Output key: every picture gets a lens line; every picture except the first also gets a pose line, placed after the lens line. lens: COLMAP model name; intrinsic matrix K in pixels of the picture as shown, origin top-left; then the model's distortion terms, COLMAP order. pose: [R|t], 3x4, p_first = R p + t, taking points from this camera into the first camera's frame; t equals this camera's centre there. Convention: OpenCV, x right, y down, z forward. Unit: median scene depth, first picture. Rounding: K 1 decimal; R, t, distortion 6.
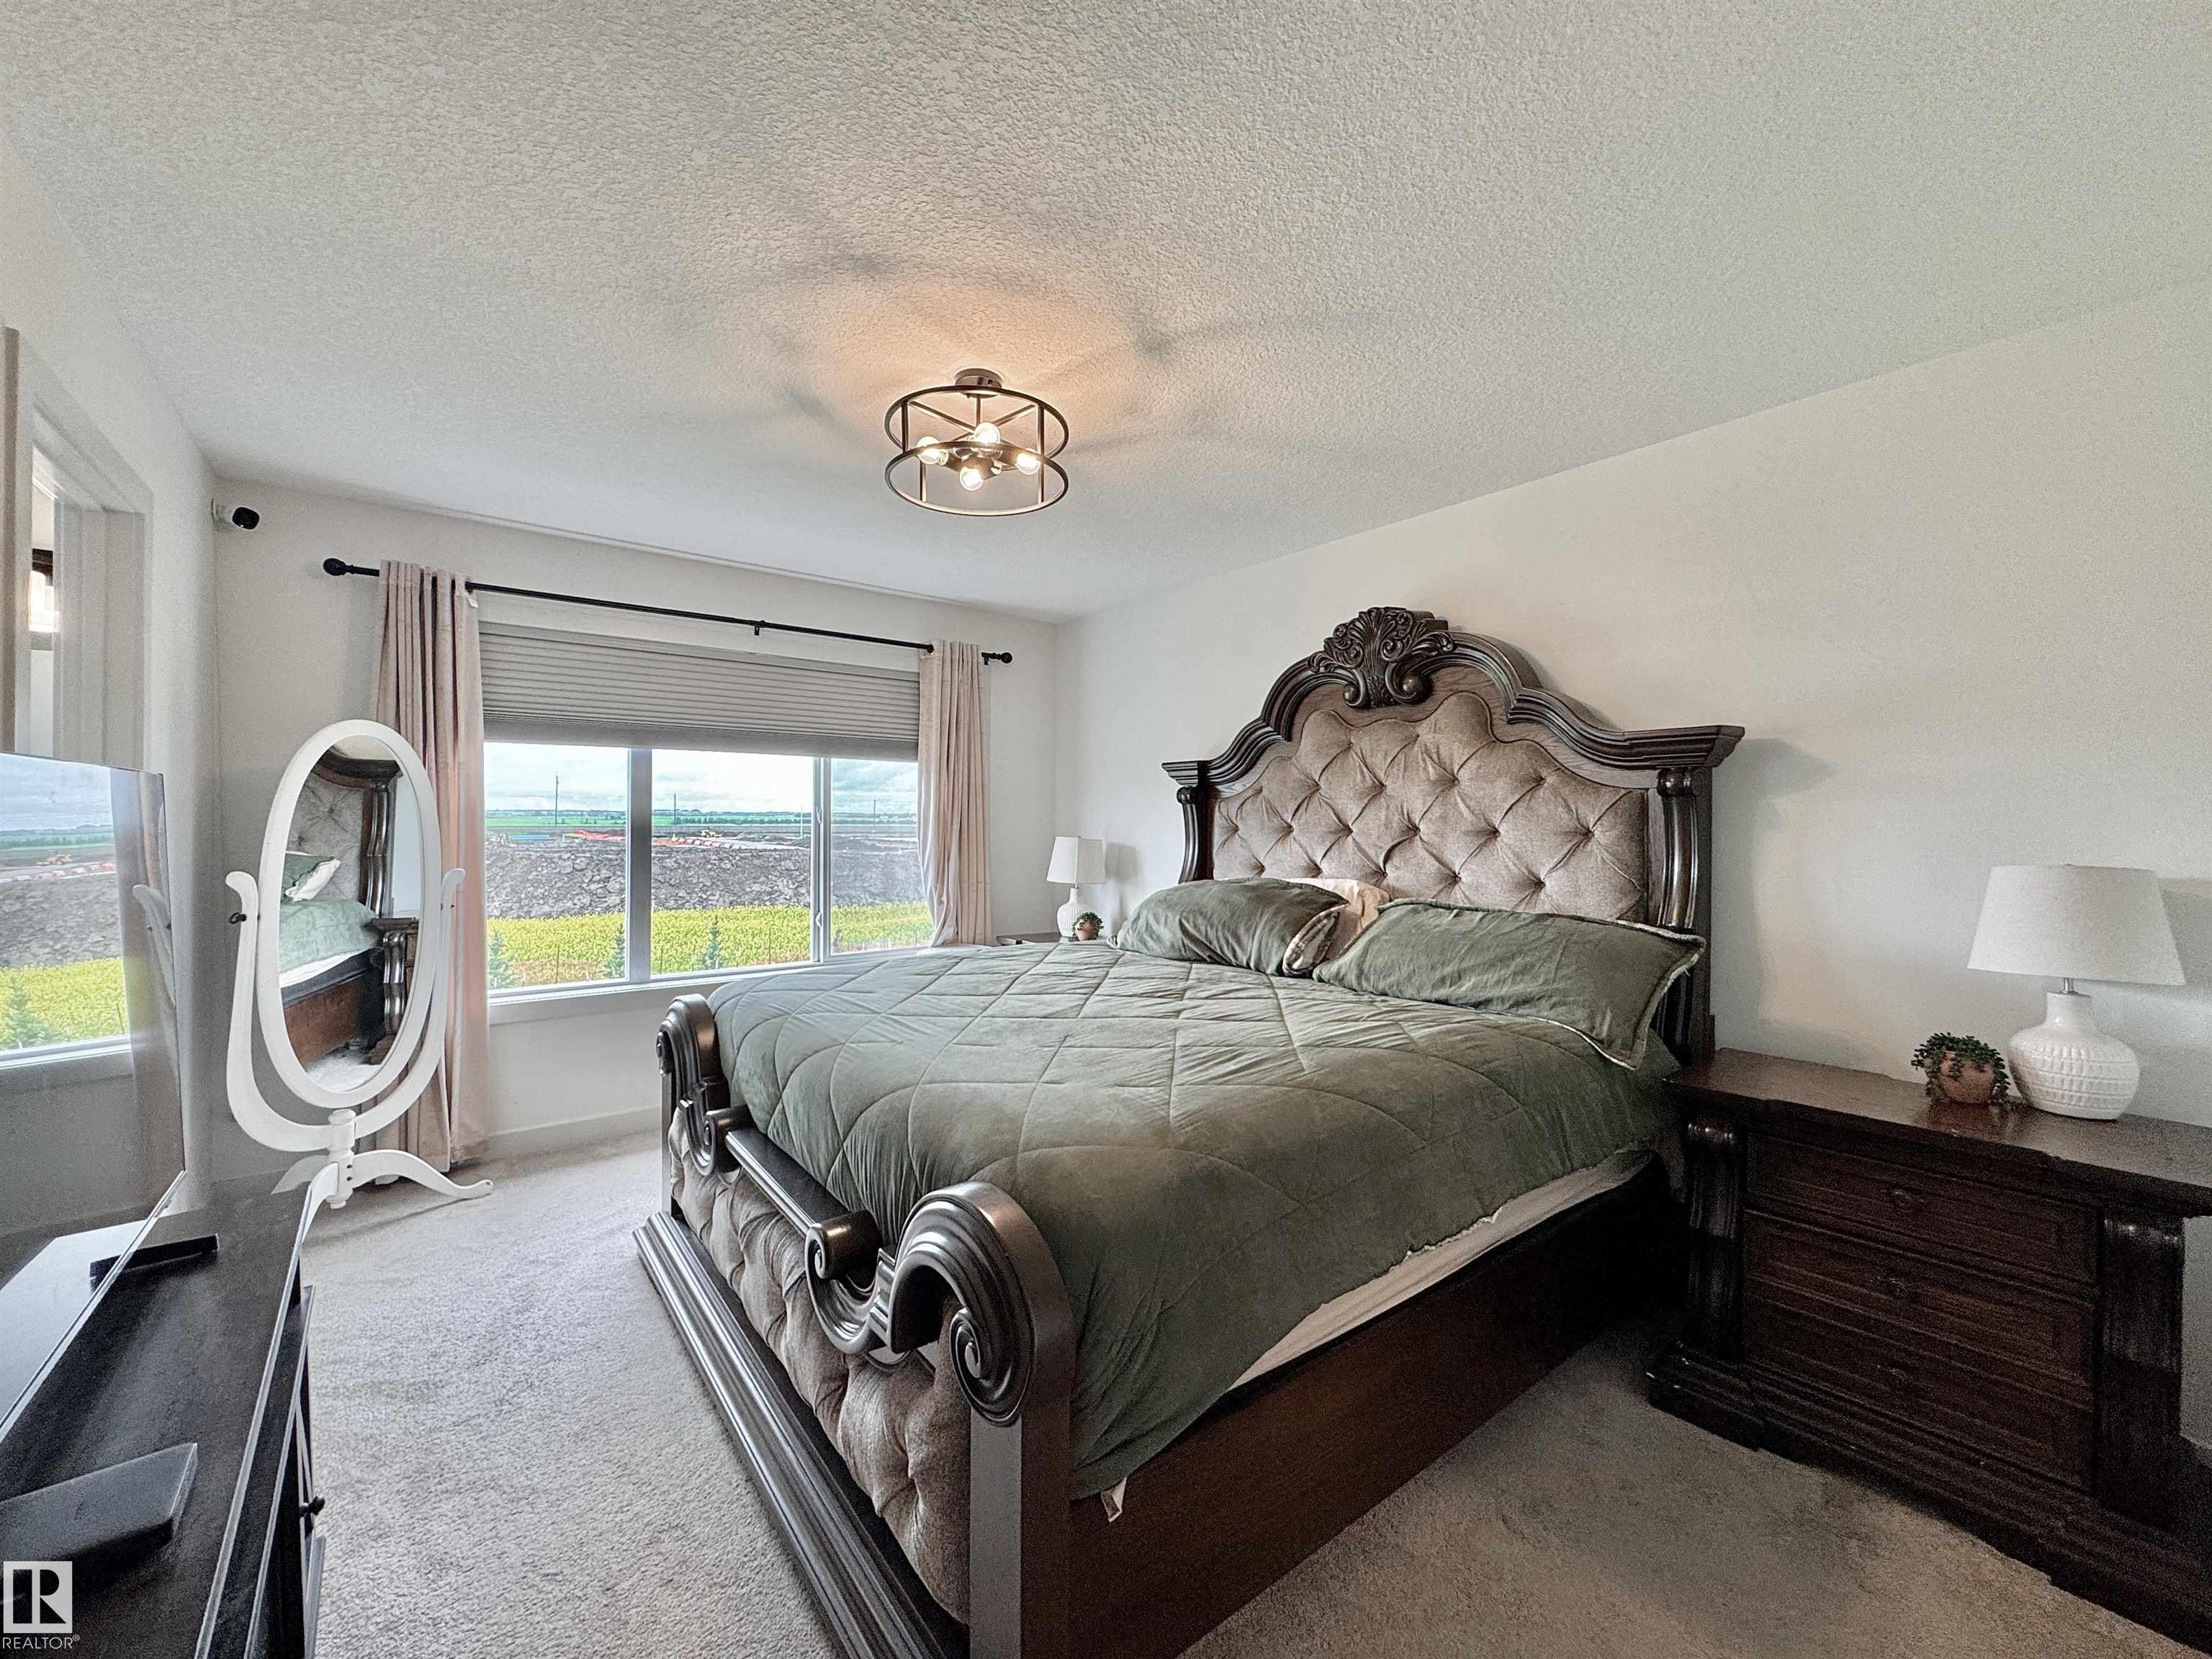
lens RADIAL K [[883.6, 0, 1115.8], [0, 883.6, 834.2], [0, 0, 1]] dist [-0.002534, 0.000229]
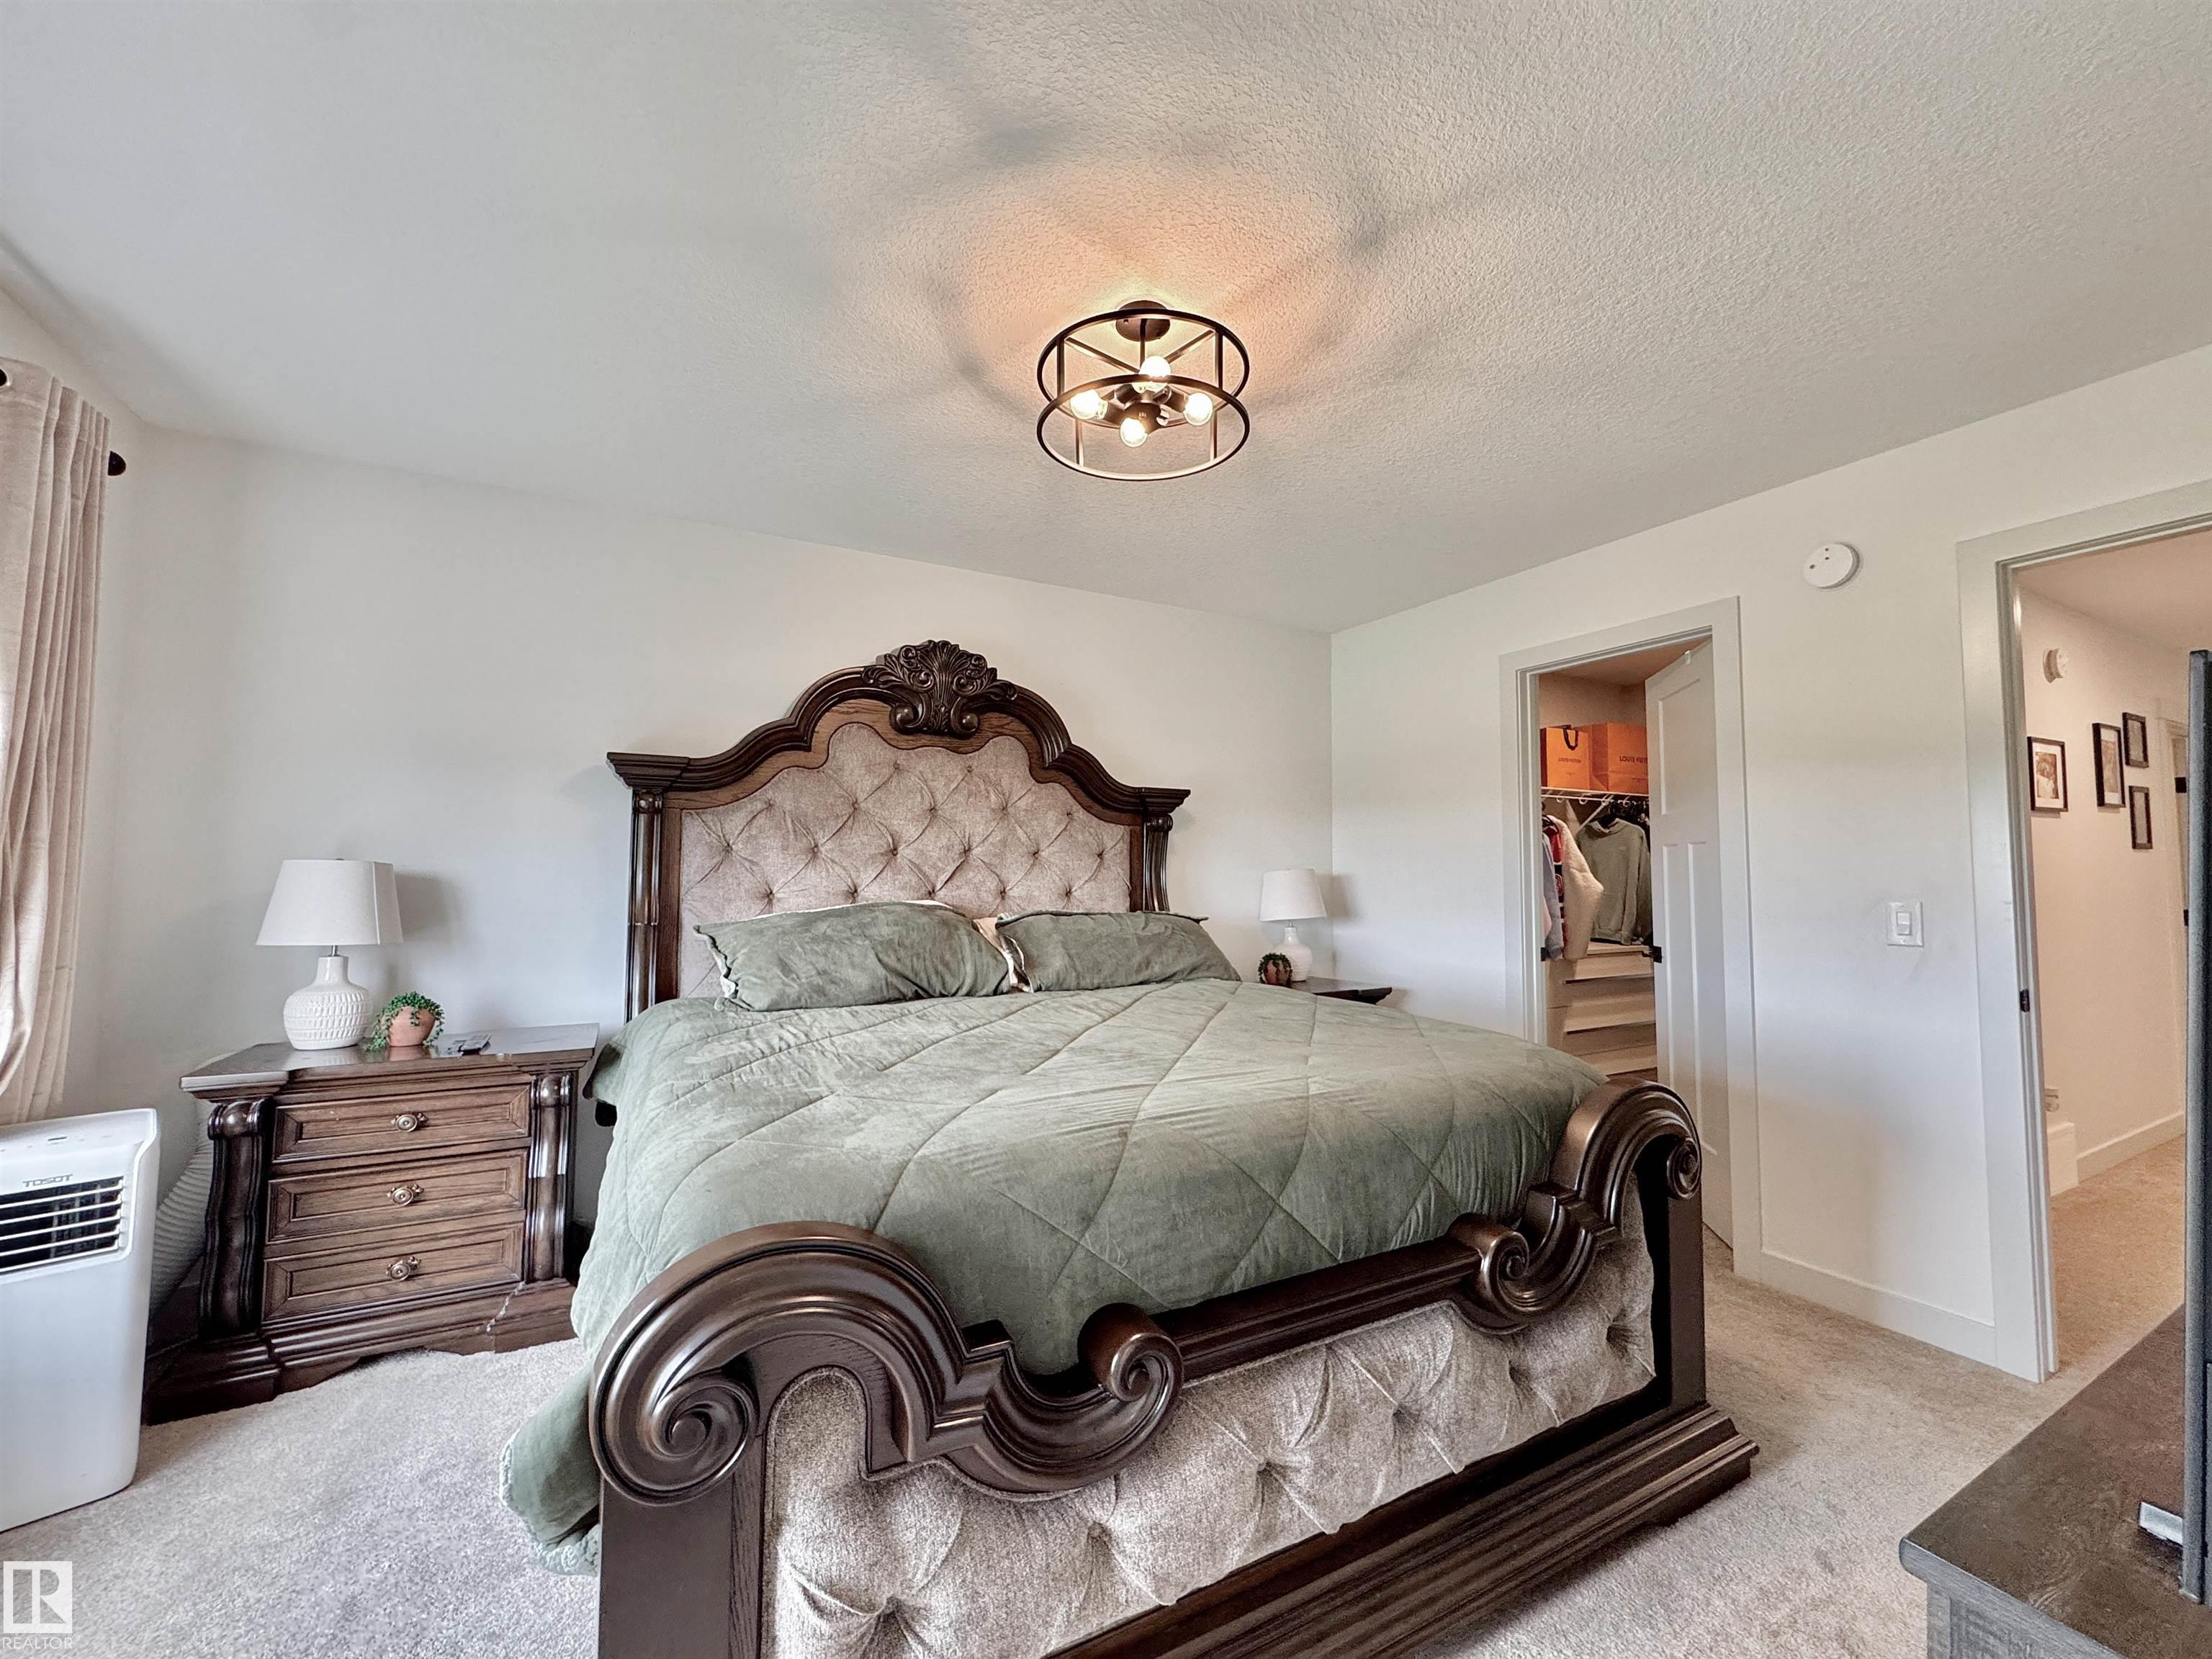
lens RADIAL K [[883.6, 0, 1103.3], [0, 883.6, 824.0], [0, 0, 1]] dist [-0.002534, 0.000229]
pose [[0.157496, 0.050941, 0.986205, -0.727541], [0.009779, 0.998539, -0.053140, 0.020820], [-0.987471, 0.018014, 0.156768, 0.669711]]
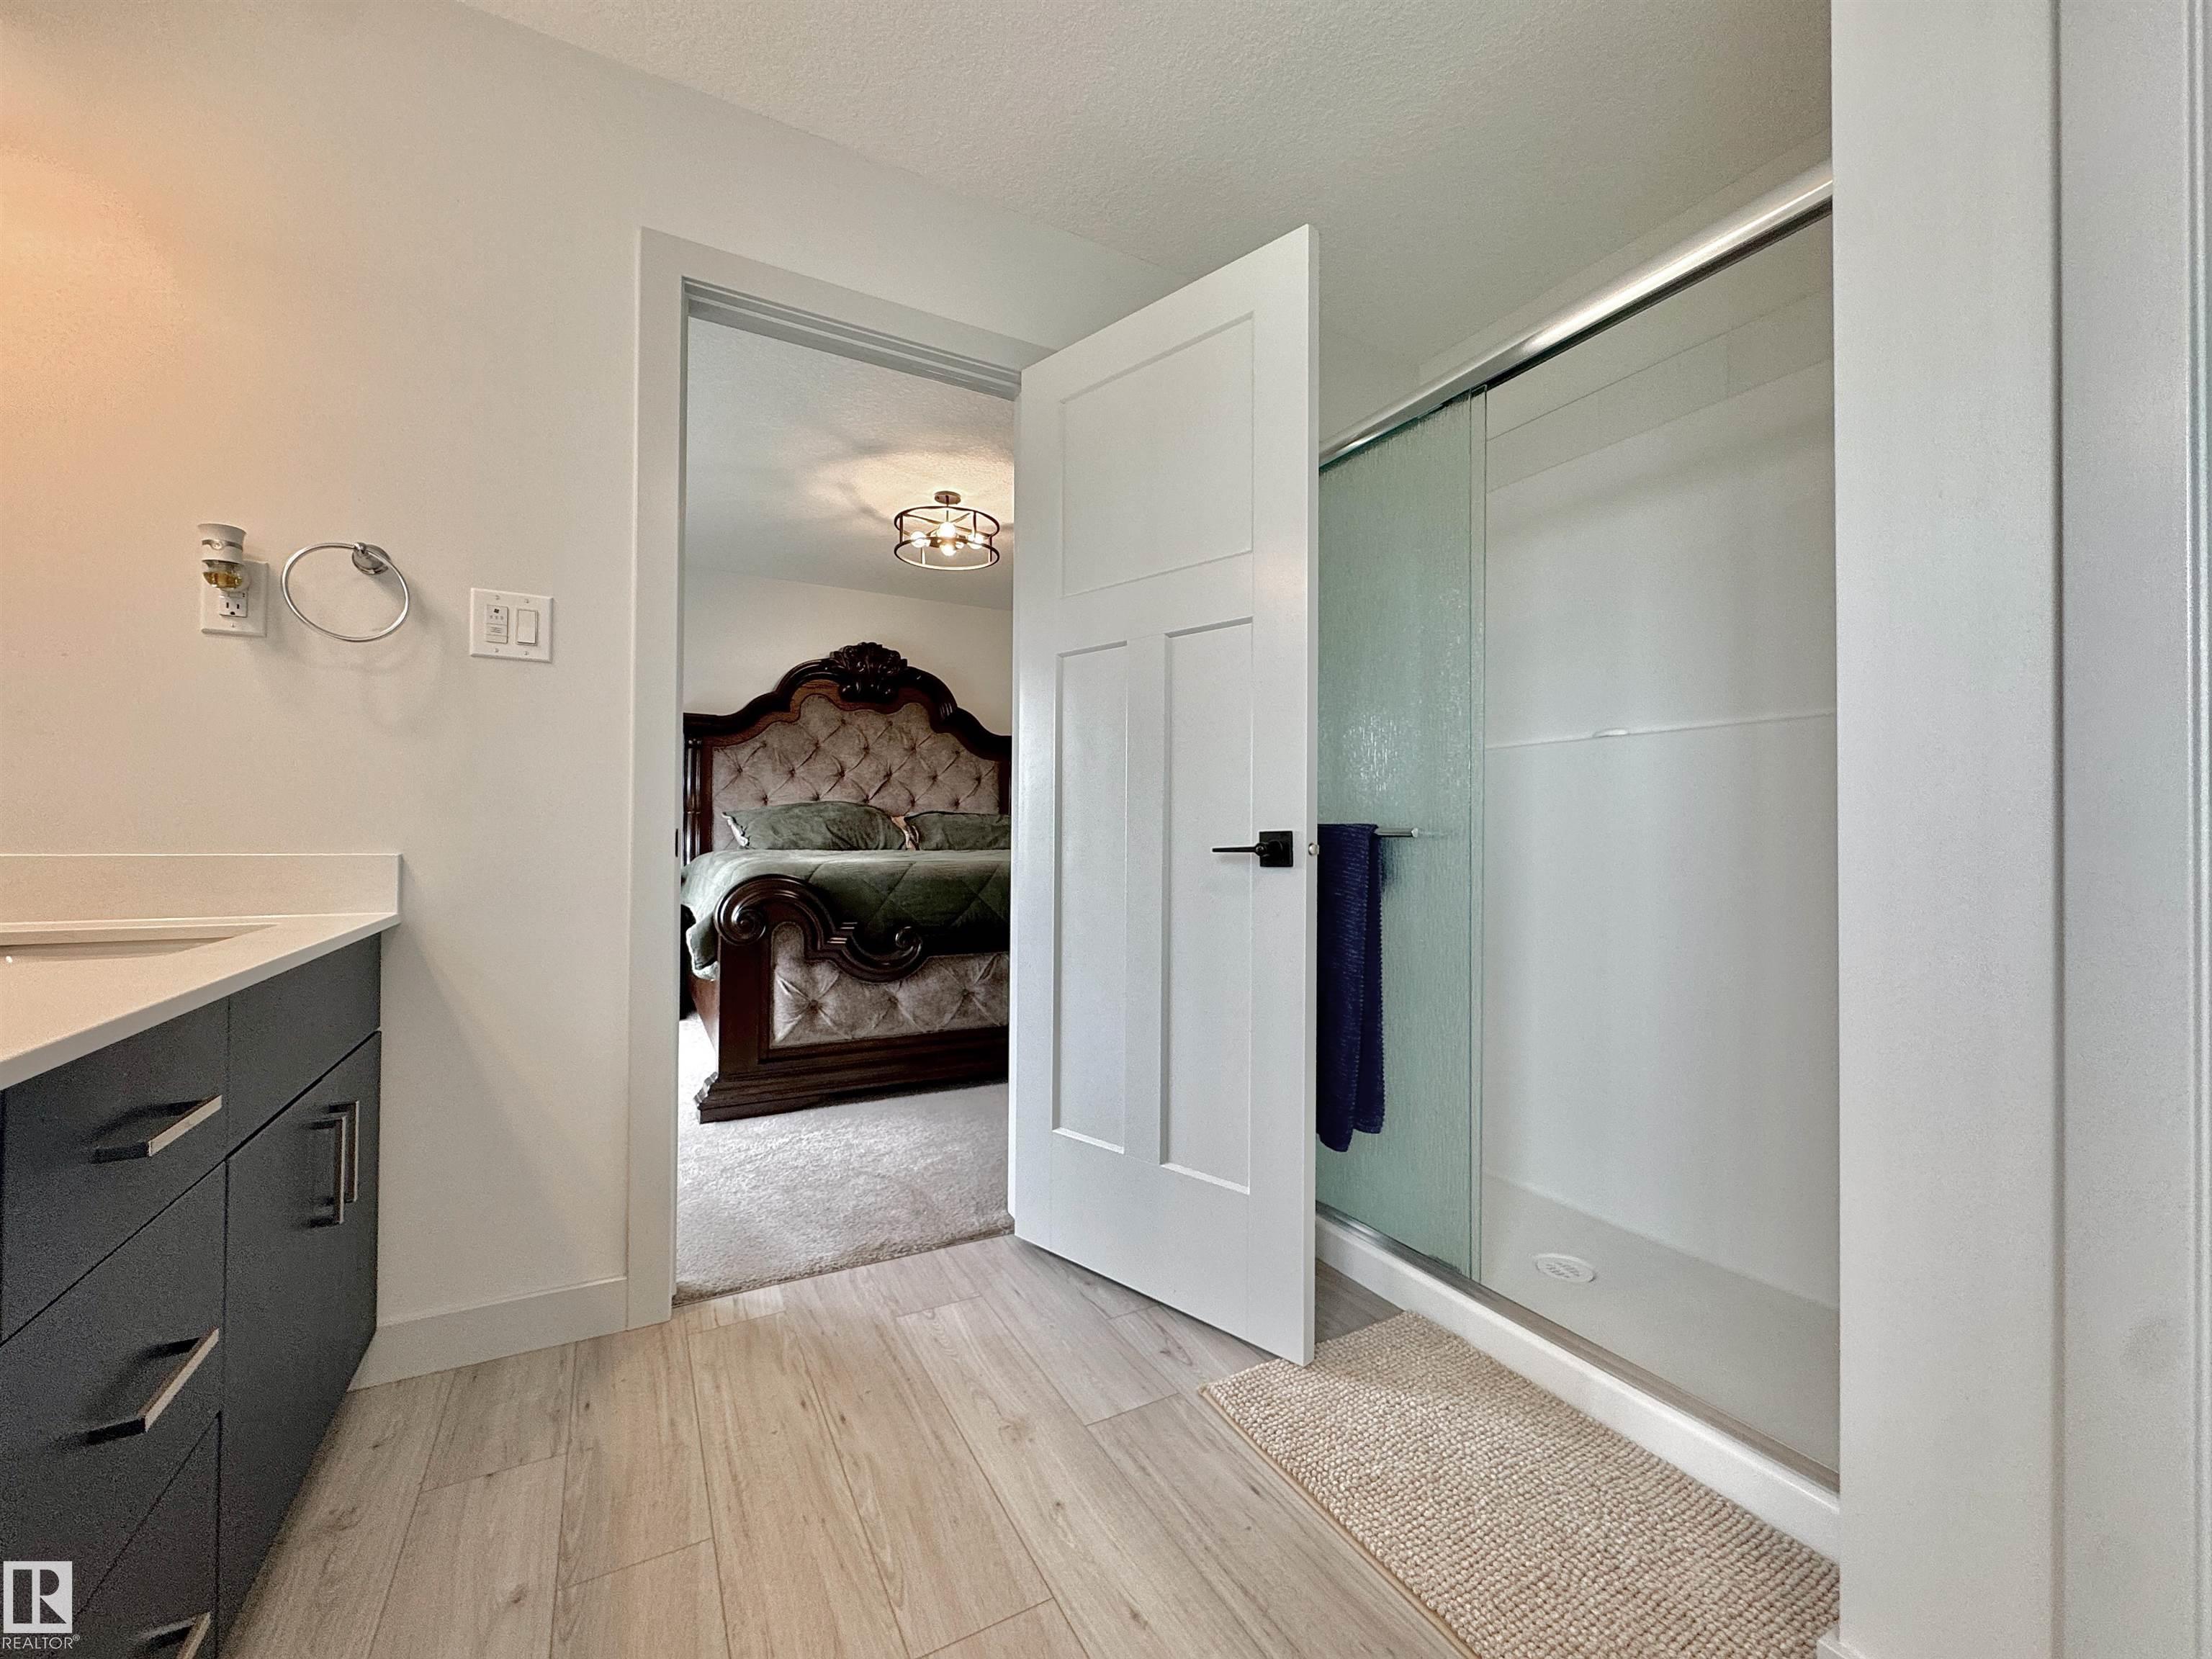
lens RADIAL K [[883.6, 0, 1108.7], [0, 883.6, 826.2], [0, 0, 1]] dist [-0.002534, 0.000229]
pose [[0.142263, 0.007495, 0.989800, -1.346702], [0.009312, 0.999917, -0.008910, 0.116628], [-0.989785, 0.010485, 0.142182, 0.326995]]
